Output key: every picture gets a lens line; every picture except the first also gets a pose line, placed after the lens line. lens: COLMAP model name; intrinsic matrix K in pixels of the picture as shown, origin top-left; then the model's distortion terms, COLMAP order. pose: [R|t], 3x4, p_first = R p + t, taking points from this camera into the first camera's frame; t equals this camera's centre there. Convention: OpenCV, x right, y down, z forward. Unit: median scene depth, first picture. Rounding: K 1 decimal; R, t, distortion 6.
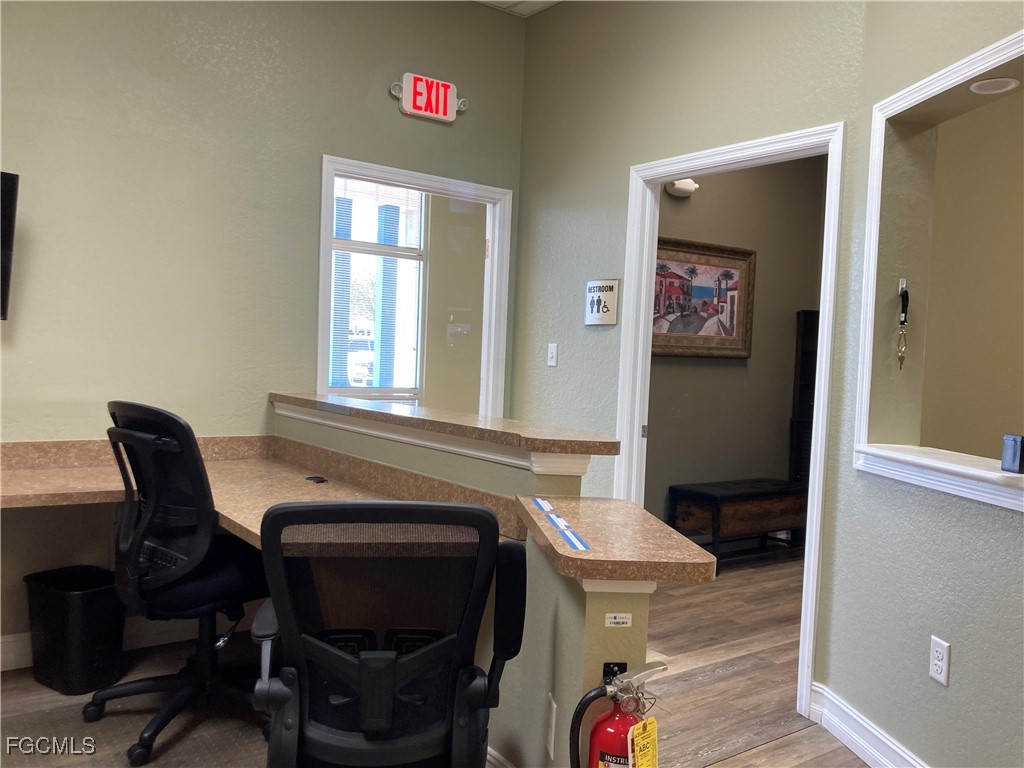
lens RADIAL K [[843.7, 0, 513.6], [0, 843.7, 383.9], [0, 0, 1]] dist [0.035544, 0.002562]
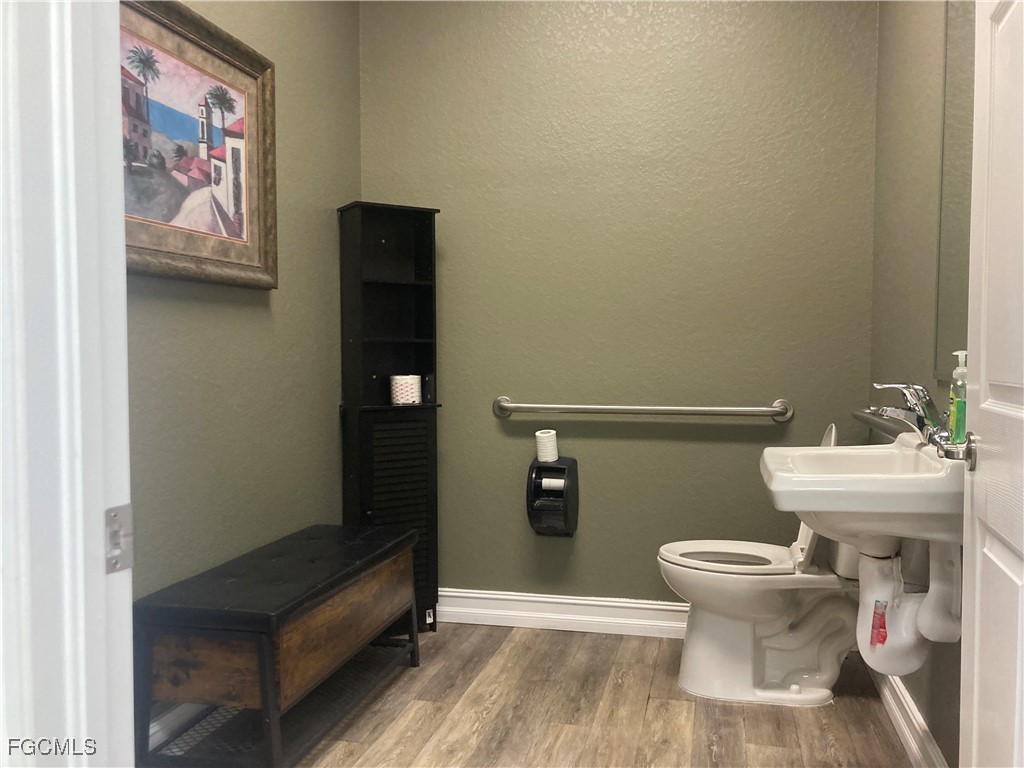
lens RADIAL K [[843.7, 0, 517.8], [0, 843.7, 382.5], [0, 0, 1]] dist [0.035544, 0.002562]
pose [[0.764191, -0.069835, 0.641199, 0.072619], [0.060250, 0.997503, 0.036834, 0.014247], [-0.642170, 0.010484, 0.766490, 0.556664]]
